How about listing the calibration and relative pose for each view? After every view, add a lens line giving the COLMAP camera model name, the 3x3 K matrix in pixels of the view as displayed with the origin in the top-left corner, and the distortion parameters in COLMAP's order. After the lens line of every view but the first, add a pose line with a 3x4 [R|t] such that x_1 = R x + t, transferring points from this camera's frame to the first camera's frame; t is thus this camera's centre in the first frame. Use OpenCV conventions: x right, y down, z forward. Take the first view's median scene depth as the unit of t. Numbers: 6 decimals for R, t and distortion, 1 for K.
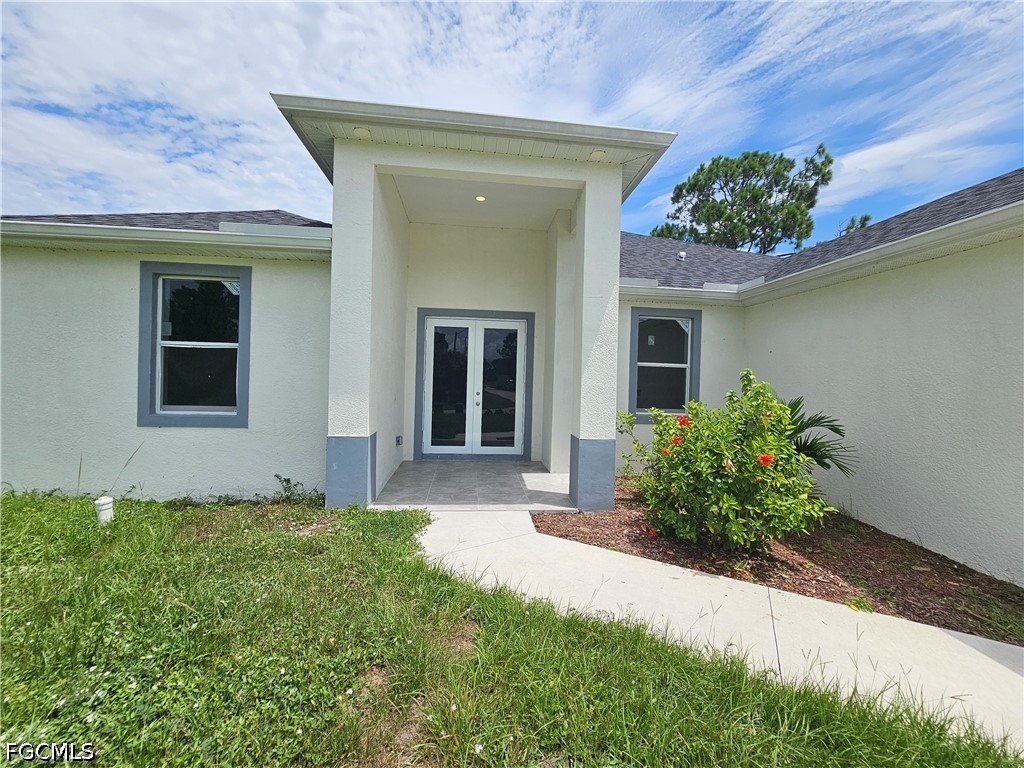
lens RADIAL K [[420.3, 0, 512.2], [0, 420.3, 382.2], [0, 0, 1]] dist [-0.003293, -0.000281]
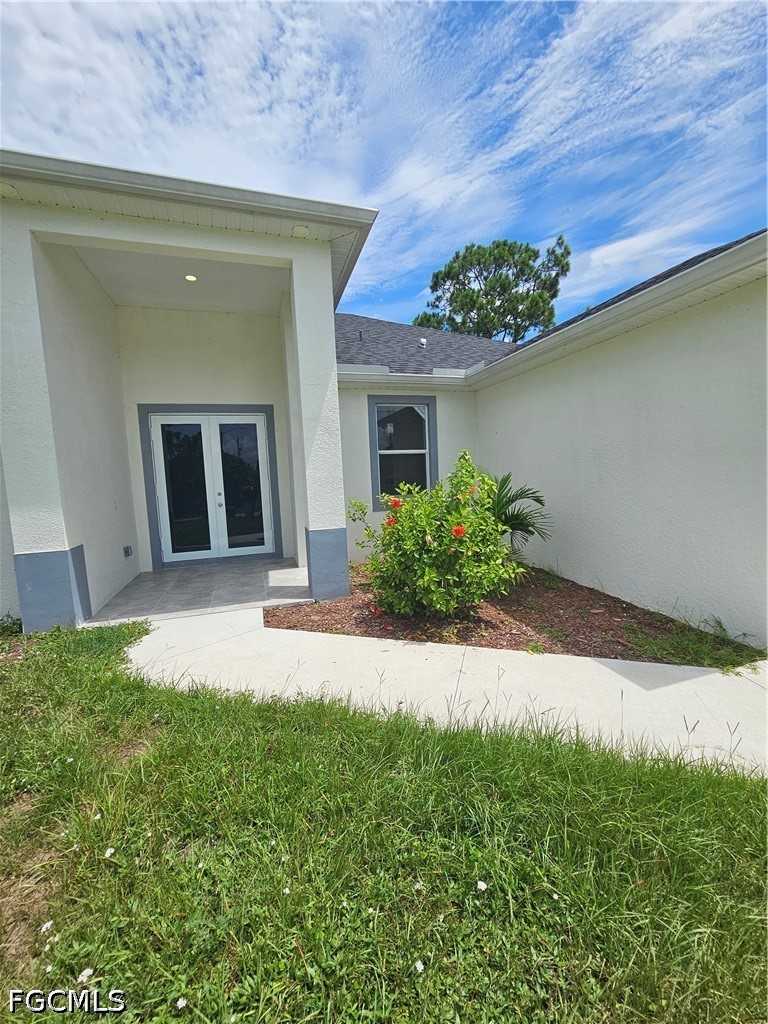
lens RADIAL K [[420.3, 0, 389.0], [0, 420.3, 515.1], [0, 0, 1]] dist [-0.003293, -0.000281]
pose [[0.976195, -0.088442, 0.198045, 0.113048], [0.070863, 0.993031, 0.094170, 0.013698], [-0.204994, -0.077895, 0.975659, -0.006847]]
